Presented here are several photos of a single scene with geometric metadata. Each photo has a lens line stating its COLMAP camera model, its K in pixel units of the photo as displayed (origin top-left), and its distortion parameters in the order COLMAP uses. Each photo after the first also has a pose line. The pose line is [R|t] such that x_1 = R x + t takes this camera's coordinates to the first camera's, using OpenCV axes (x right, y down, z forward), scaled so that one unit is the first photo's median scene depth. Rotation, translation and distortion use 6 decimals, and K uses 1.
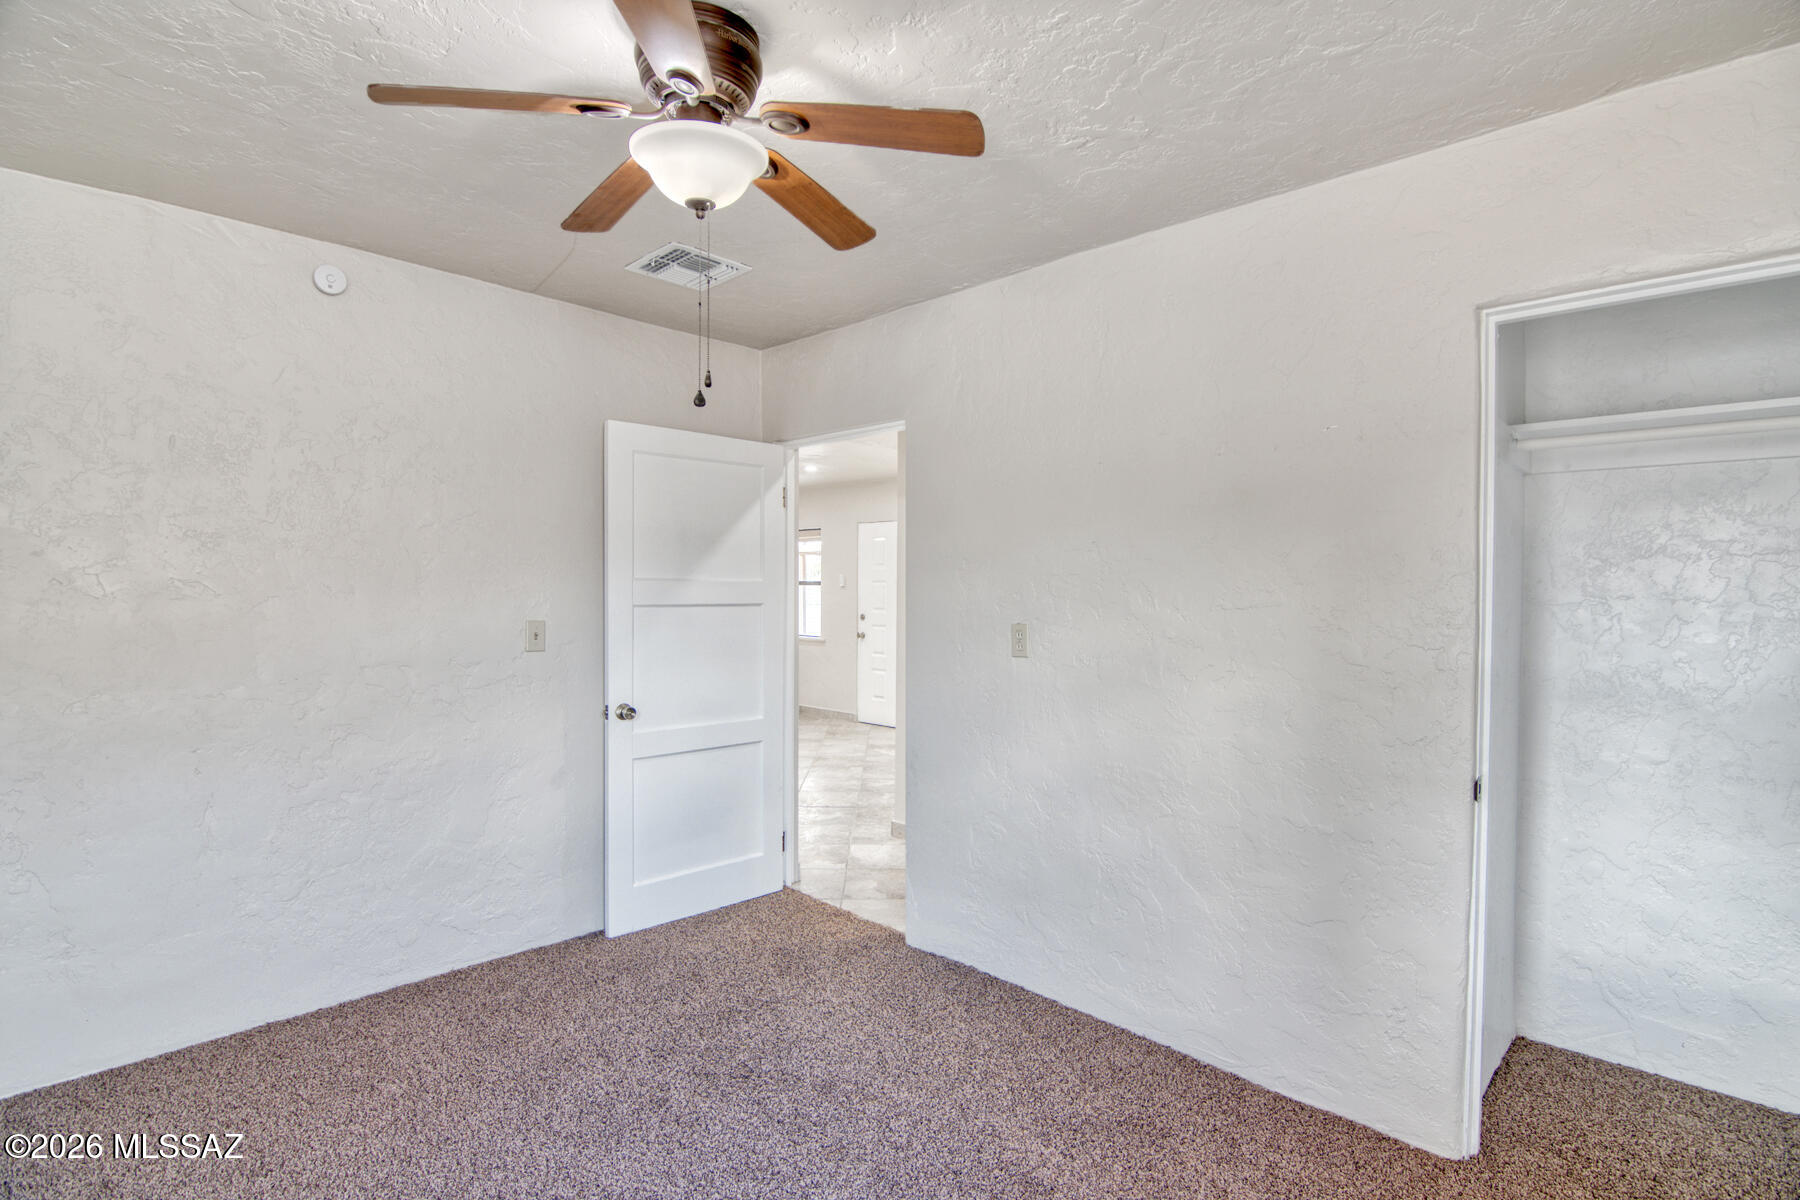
lens RADIAL K [[872.1, 0, 890.8], [0, 872.1, 598.3], [0, 0, 1]] dist [-0.018452, -0.001811]
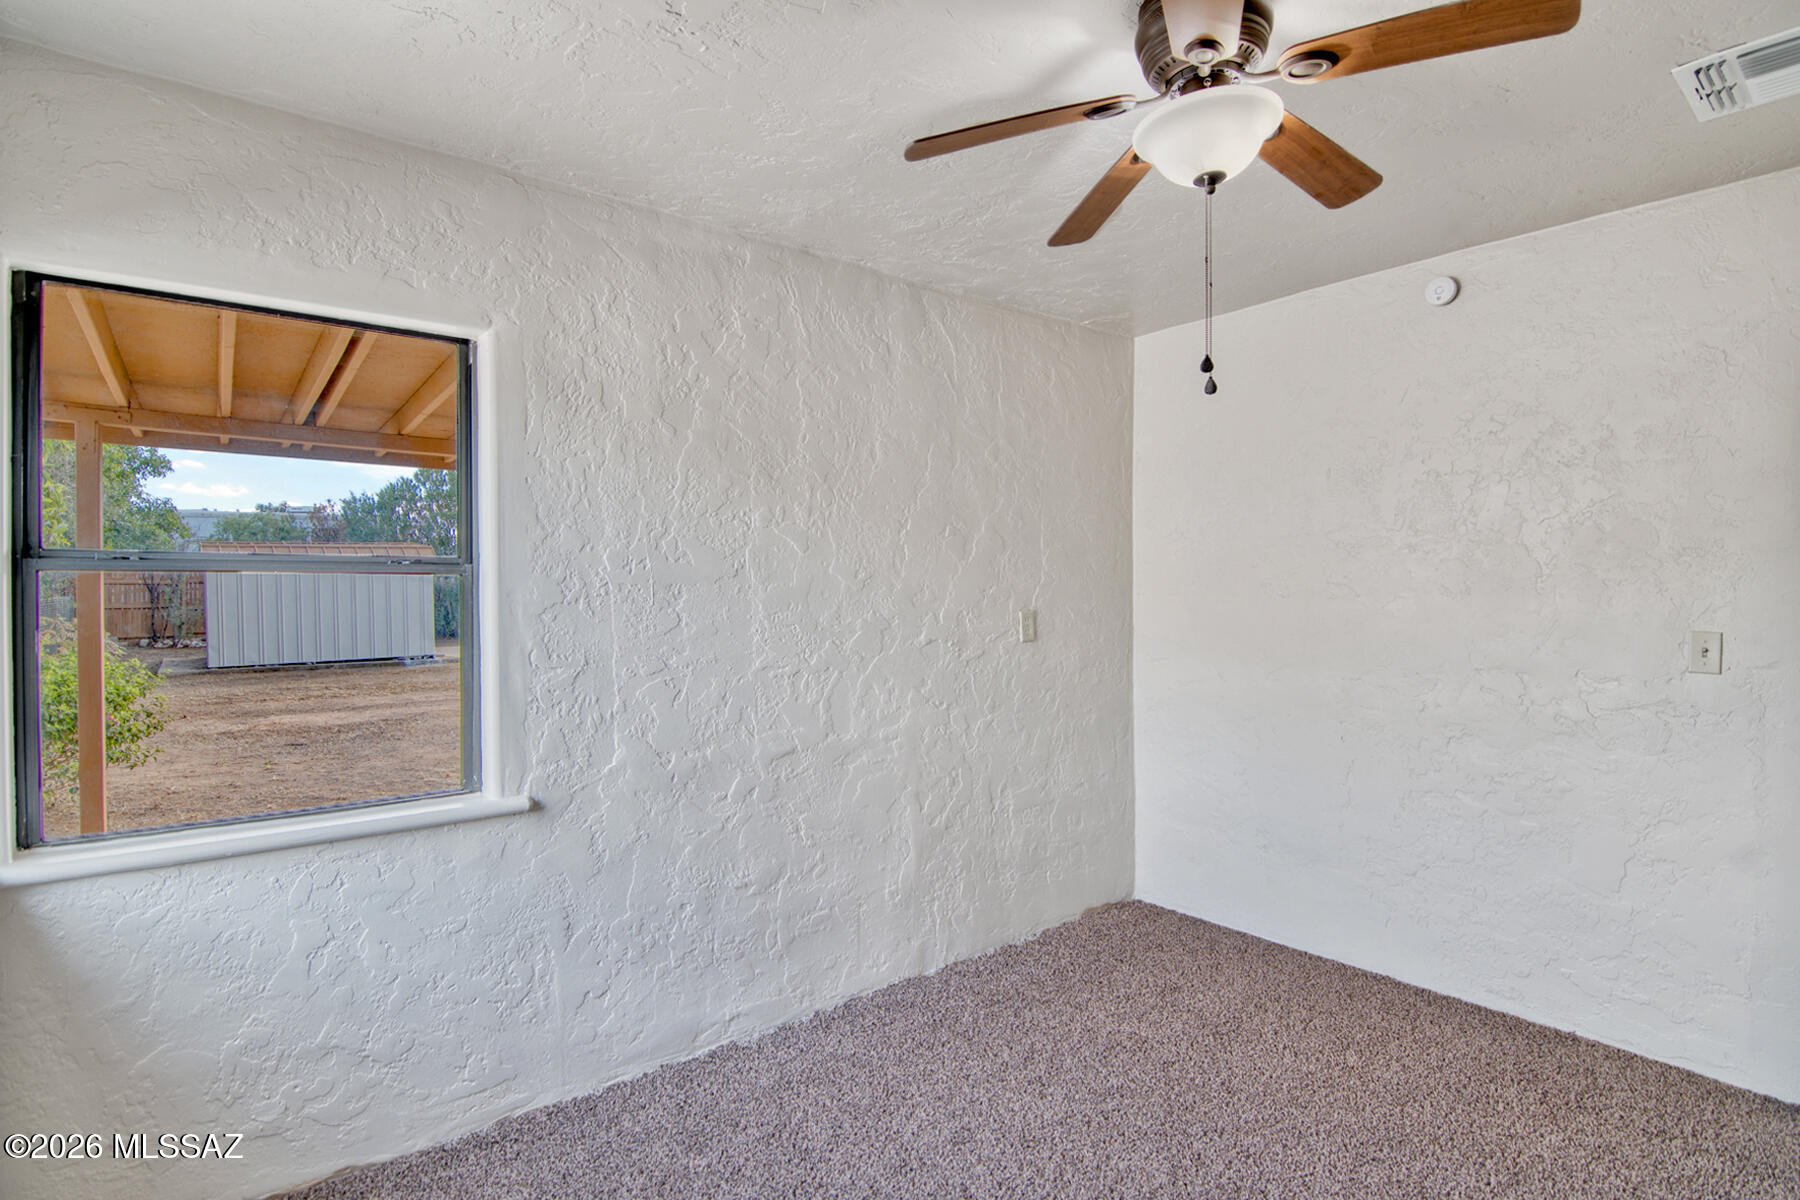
lens RADIAL K [[872.1, 0, 896.1], [0, 872.1, 596.8], [0, 0, 1]] dist [-0.018452, -0.001811]
pose [[-0.105528, 0.004067, -0.994408, 0.449013], [-0.007486, 0.999960, 0.004884, -0.002709], [0.994388, 0.007960, -0.105493, 0.458937]]
